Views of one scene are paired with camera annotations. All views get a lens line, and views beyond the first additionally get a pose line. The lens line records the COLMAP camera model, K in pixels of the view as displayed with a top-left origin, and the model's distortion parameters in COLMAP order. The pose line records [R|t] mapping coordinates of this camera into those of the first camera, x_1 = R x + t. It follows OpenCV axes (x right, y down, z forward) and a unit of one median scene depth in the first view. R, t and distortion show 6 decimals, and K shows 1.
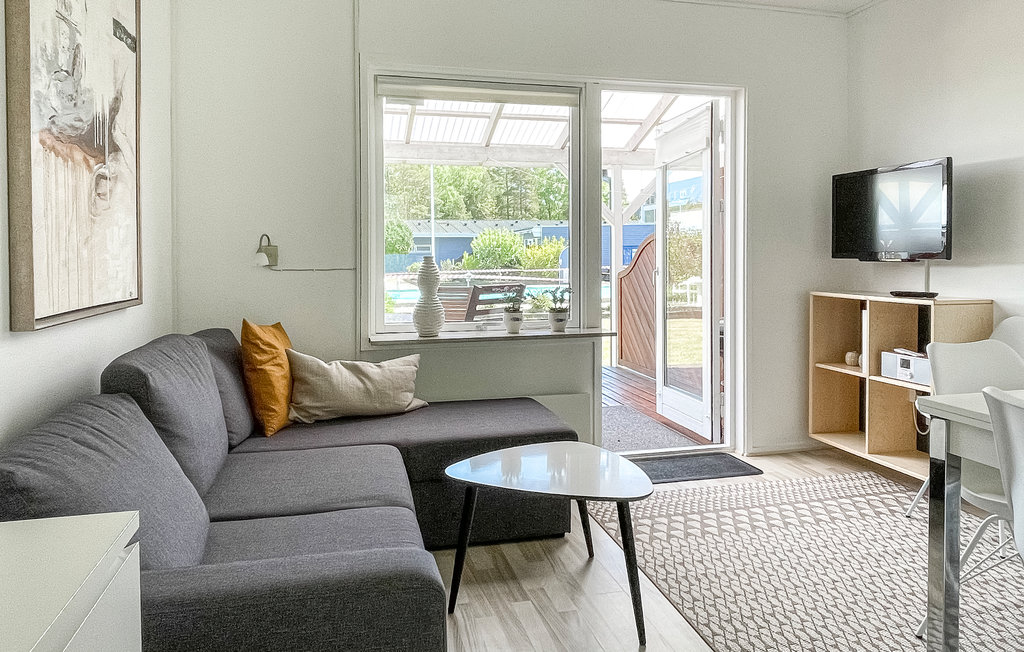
lens RADIAL K [[698.3, 0, 505.5], [0, 698.3, 251.7], [0, 0, 1]] dist [0.006999, -0.026390]
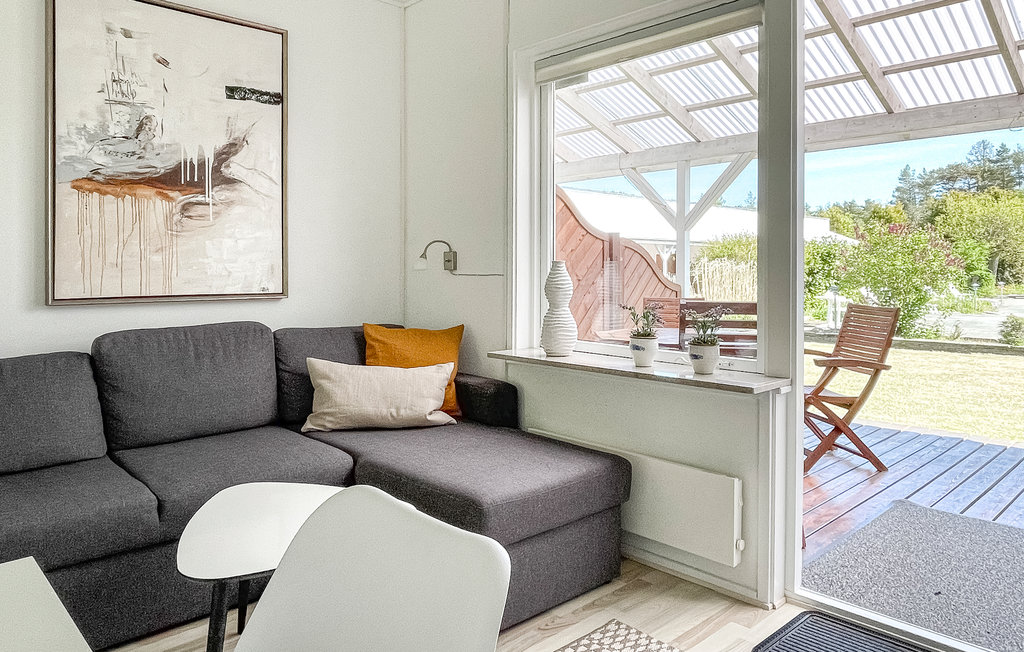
lens RADIAL K [[698.3, 0, 499.7], [0, 698.3, 270.8], [0, 0, 1]] dist [0.006999, -0.026390]
pose [[0.490631, 0.005616, -0.871350, 0.895321], [0.004233, 0.999952, 0.008828, 0.017309], [0.871357, -0.008020, 0.490583, 0.791734]]
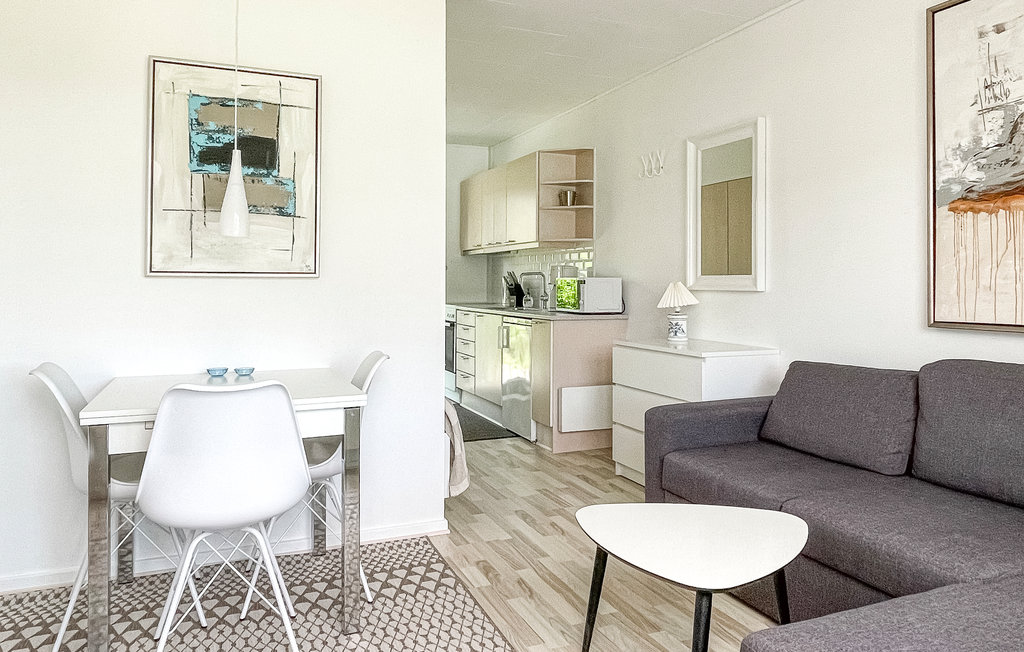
lens RADIAL K [[698.3, 0, 508.0], [0, 698.3, 279.6], [0, 0, 1]] dist [0.006999, -0.026390]
pose [[-0.983846, -0.004069, -0.178972, 0.488646], [-0.002153, 0.999938, -0.010896, 0.015329], [0.179005, -0.010334, -0.983794, 1.679698]]
